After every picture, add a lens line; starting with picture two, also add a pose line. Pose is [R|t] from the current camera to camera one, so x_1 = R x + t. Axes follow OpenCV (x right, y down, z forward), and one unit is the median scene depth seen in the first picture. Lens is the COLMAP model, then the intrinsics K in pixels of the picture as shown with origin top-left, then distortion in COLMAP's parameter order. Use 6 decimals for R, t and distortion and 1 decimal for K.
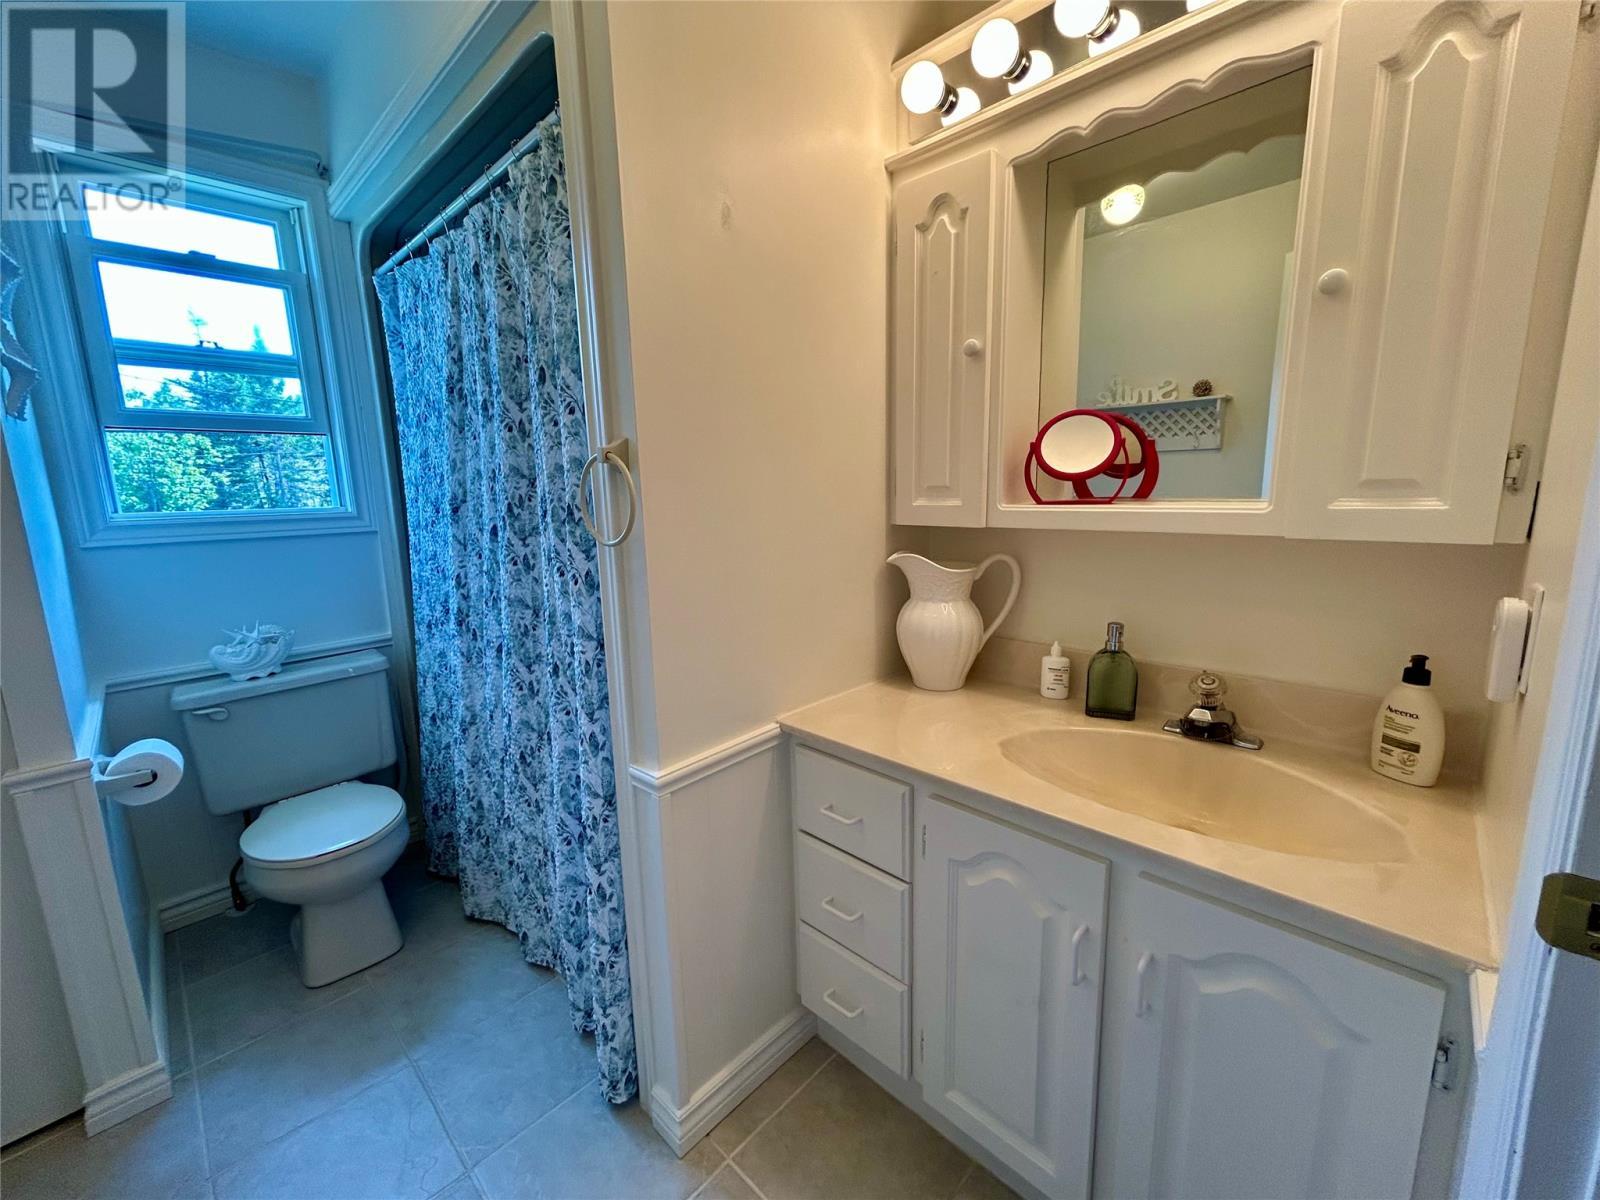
lens RADIAL K [[645.7, 0, 786.1], [0, 645.7, 599.3], [0, 0, 1]] dist [-0.002828, 0.000618]
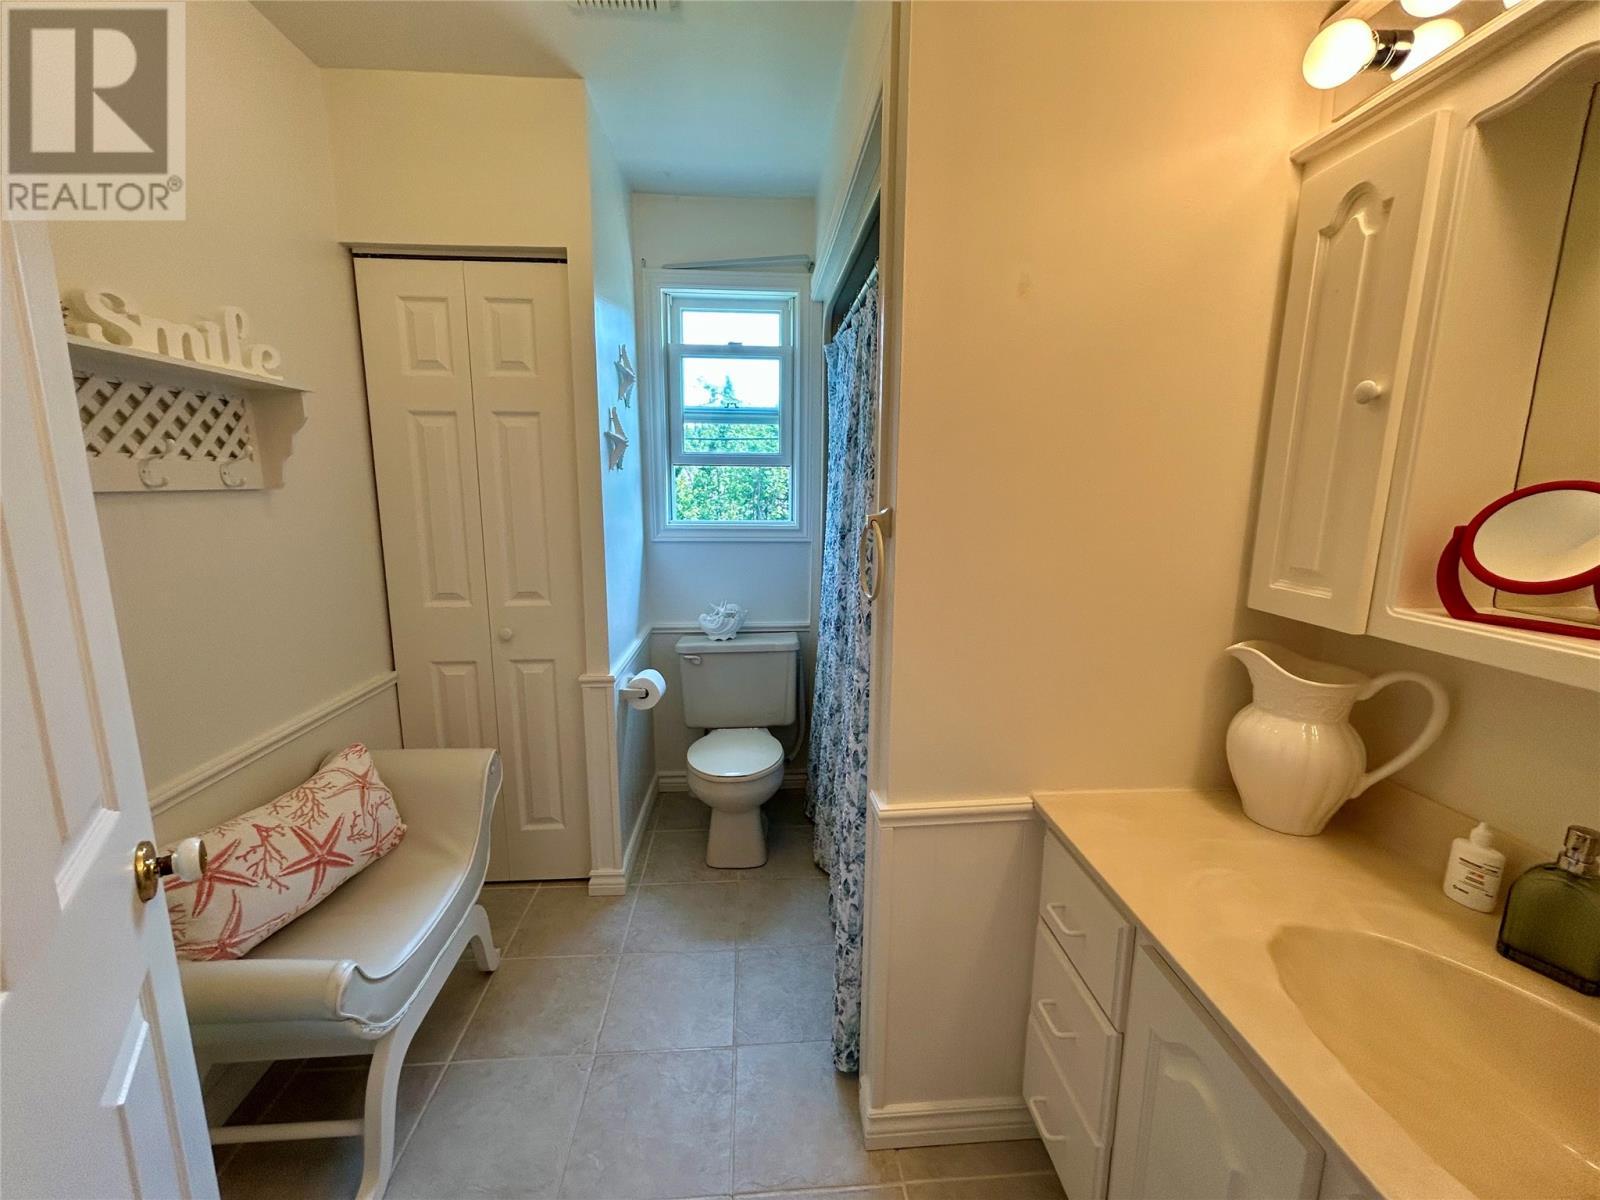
lens RADIAL K [[645.7, 0, 794.1], [0, 645.7, 596.4], [0, 0, 1]] dist [-0.002828, 0.000618]
pose [[0.743284, 0.142100, -0.653710, 0.278330], [-0.138648, 0.988685, 0.057269, -0.098851], [0.654451, 0.048068, 0.754575, 0.031141]]
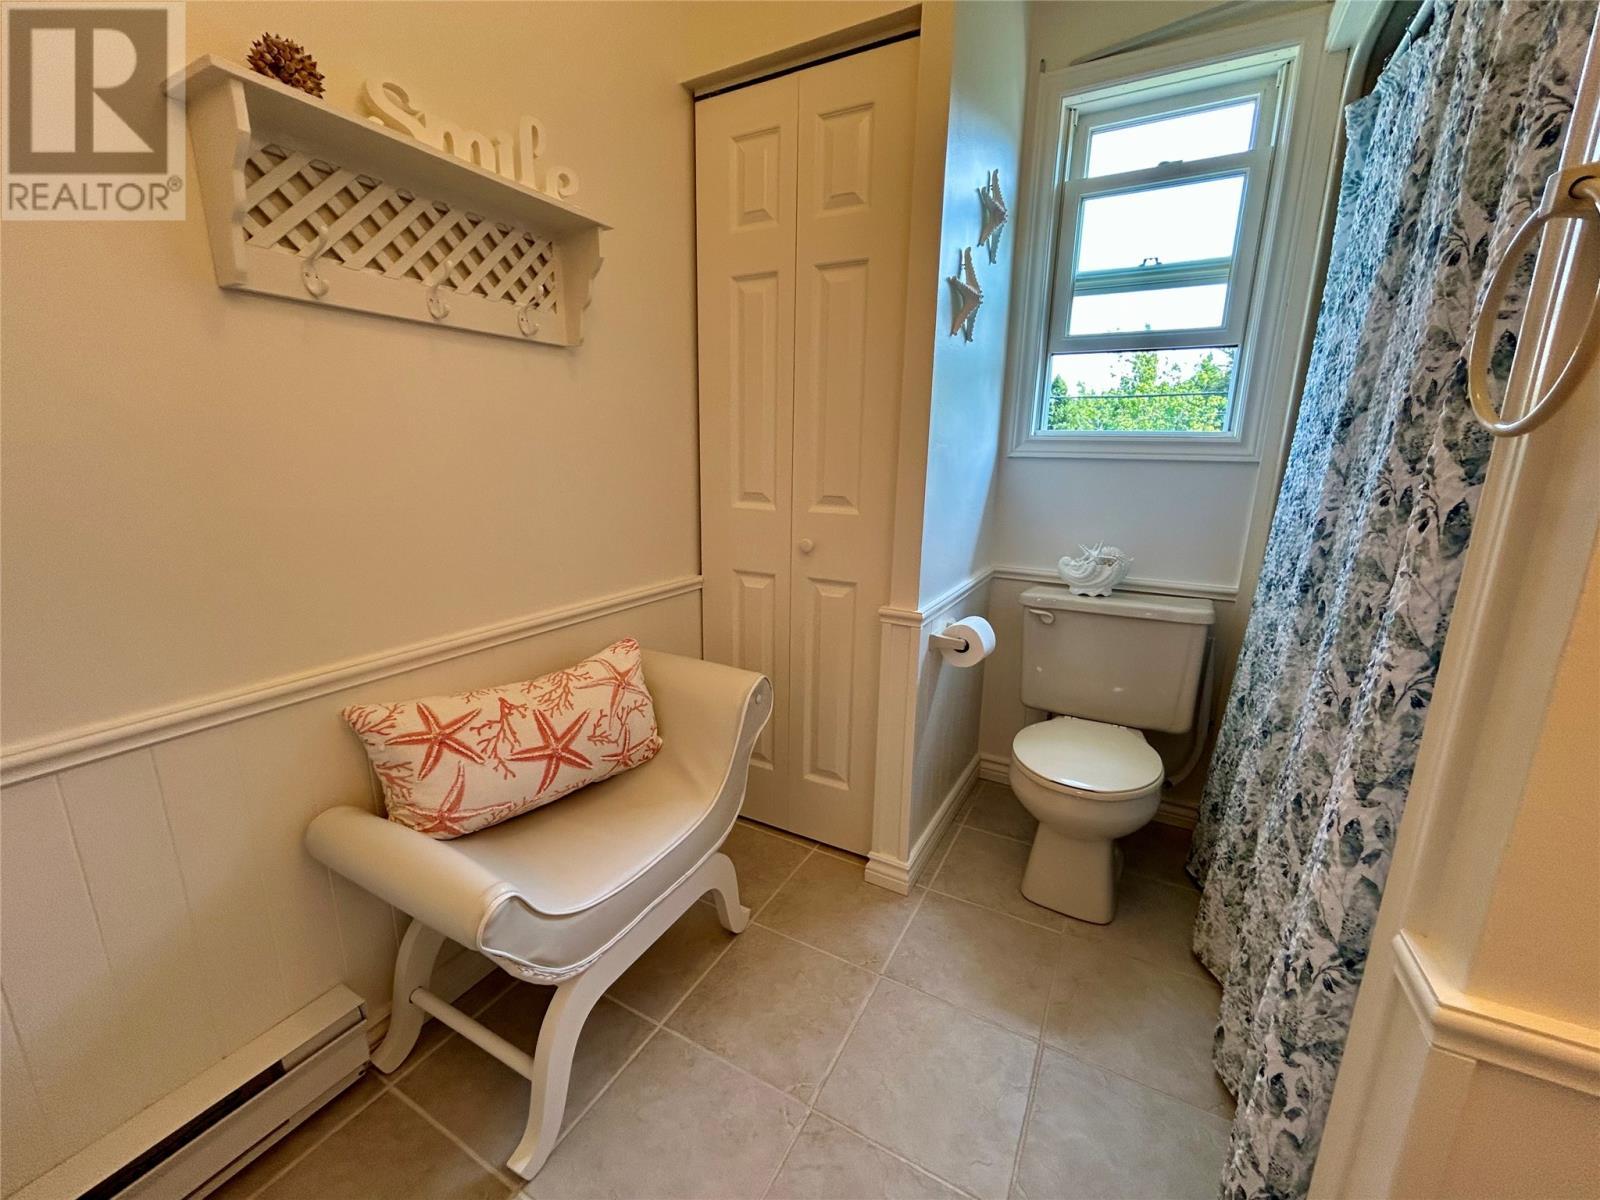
lens RADIAL K [[645.7, 0, 799.1], [0, 645.7, 597.4], [0, 0, 1]] dist [-0.002828, 0.000618]
pose [[0.265308, 0.240732, -0.933627, 0.014485], [-0.189561, 0.962453, 0.194297, 0.016482], [0.945345, 0.125431, 0.300980, 0.334784]]
